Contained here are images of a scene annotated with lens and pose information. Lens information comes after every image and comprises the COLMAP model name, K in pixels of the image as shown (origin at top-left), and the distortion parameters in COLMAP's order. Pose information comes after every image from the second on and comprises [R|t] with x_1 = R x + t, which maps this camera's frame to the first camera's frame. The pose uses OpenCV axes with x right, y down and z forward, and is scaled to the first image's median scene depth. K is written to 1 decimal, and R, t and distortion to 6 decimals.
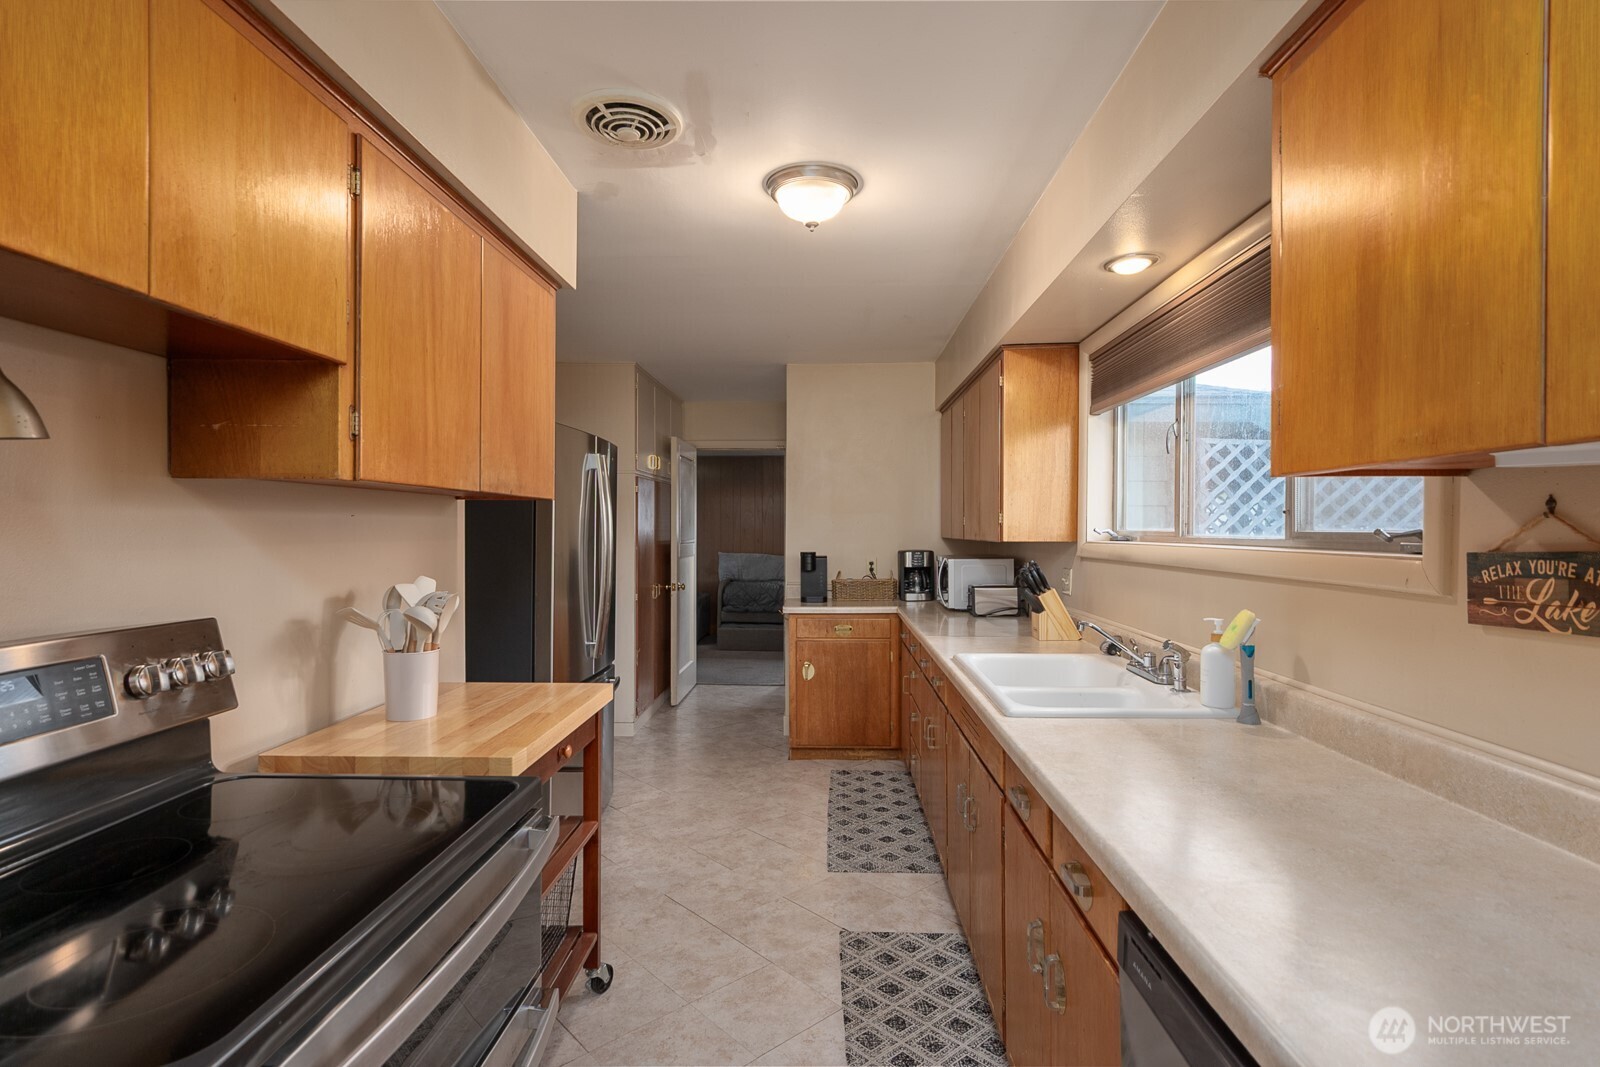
lens RADIAL K [[756.4, 0, 812.1], [0, 756.4, 536.8], [0, 0, 1]] dist [0.004336, 0.000087]
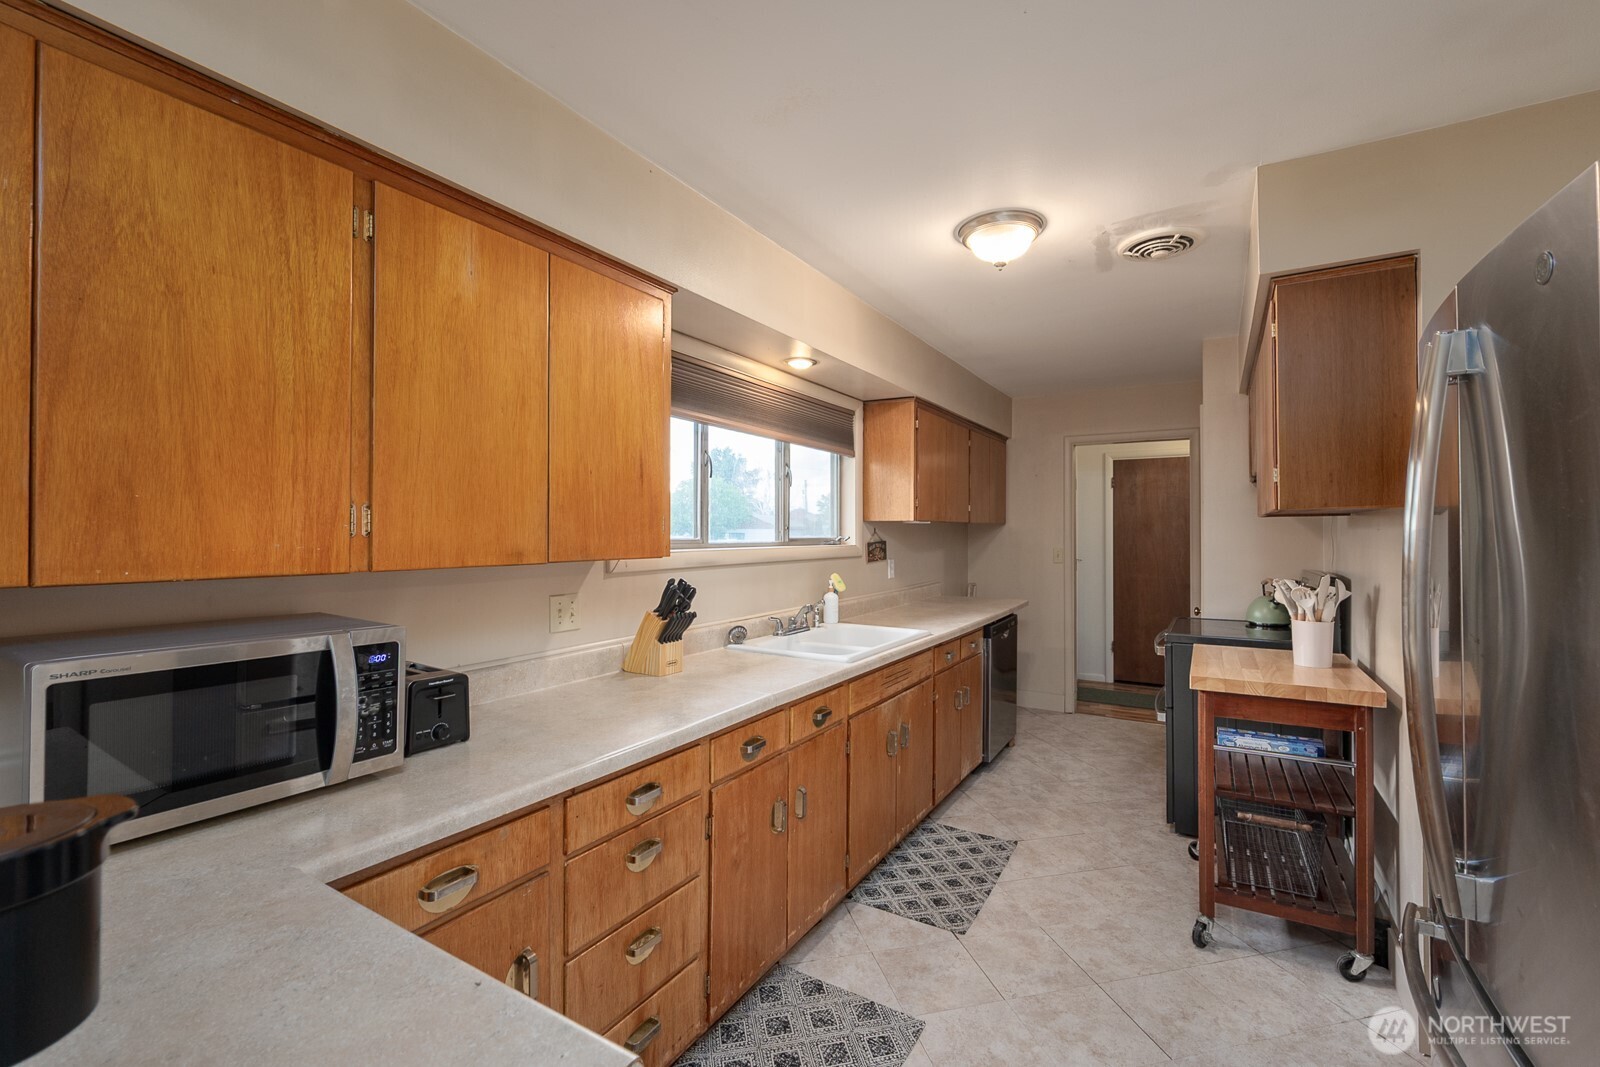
lens RADIAL K [[696.5, 0, 811.5], [0, 696.5, 530.2], [0, 0, 1]] dist [-0.005415, -0.000870]
pose [[-0.874230, -0.000331, 0.485511, -0.245956], [0.001852, 0.999990, 0.004017, -0.026425], [-0.485508, 0.004411, -0.874221, 1.982332]]
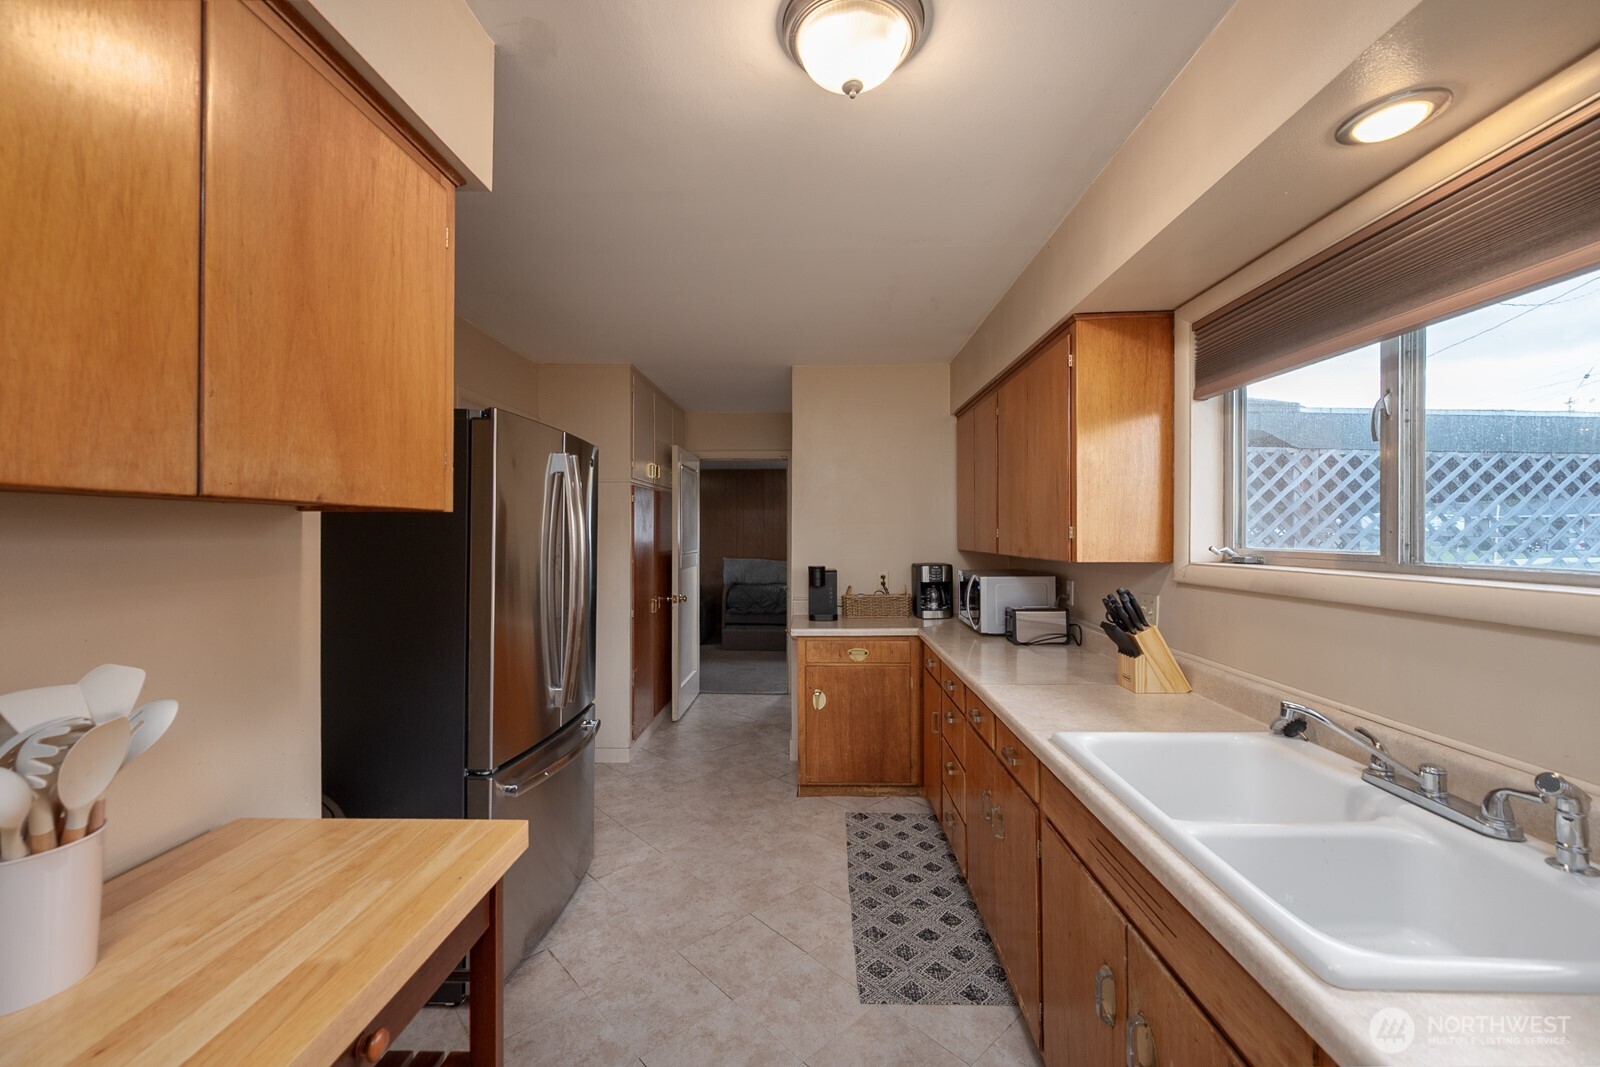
lens RADIAL K [[627.0, 0, 814.5], [0, 627.0, 531.7], [0, 0, 1]] dist [-0.002181, -0.000387]
pose [[0.999822, -0.002551, 0.018673, -0.043398], [0.002799, 0.999908, -0.013307, -0.022961], [-0.018638, 0.013357, 0.999737, 0.455411]]
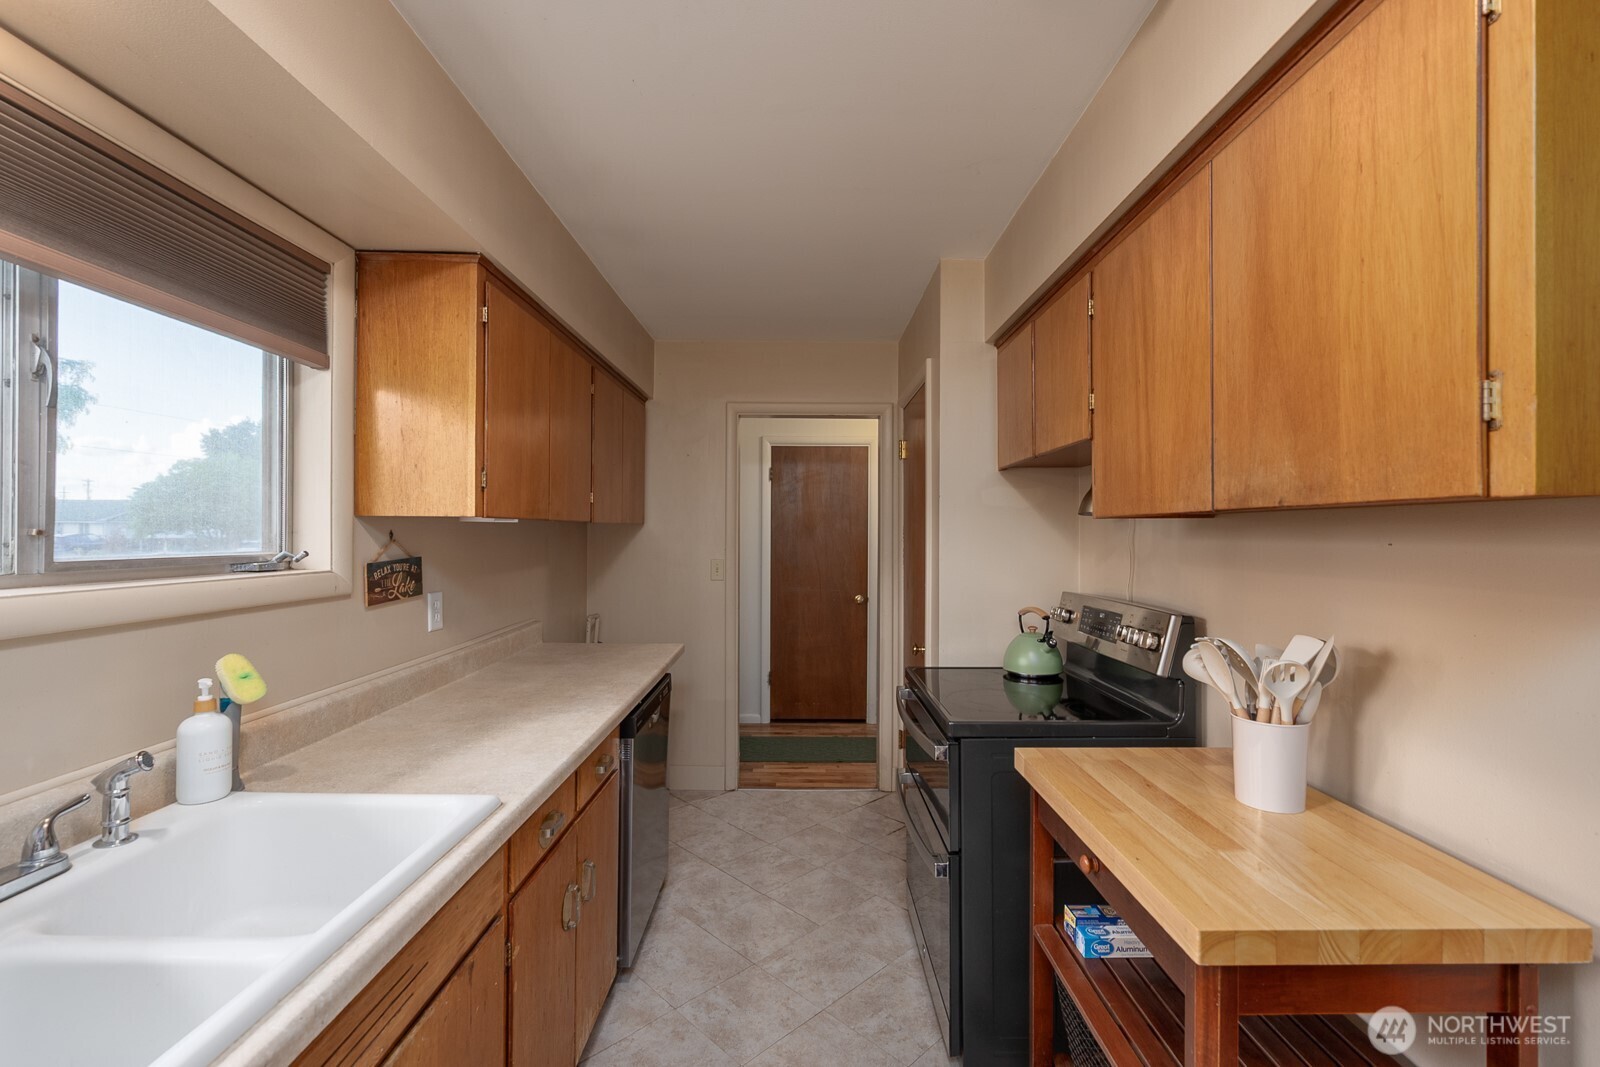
lens RADIAL K [[696.5, 0, 802.0], [0, 696.5, 534.0], [0, 0, 1]] dist [-0.005415, -0.000870]
pose [[-0.999792, -0.005938, -0.019494, -0.025480], [-0.006115, 0.999940, 0.009044, -0.031226], [0.019439, 0.009161, -0.999769, 1.262264]]
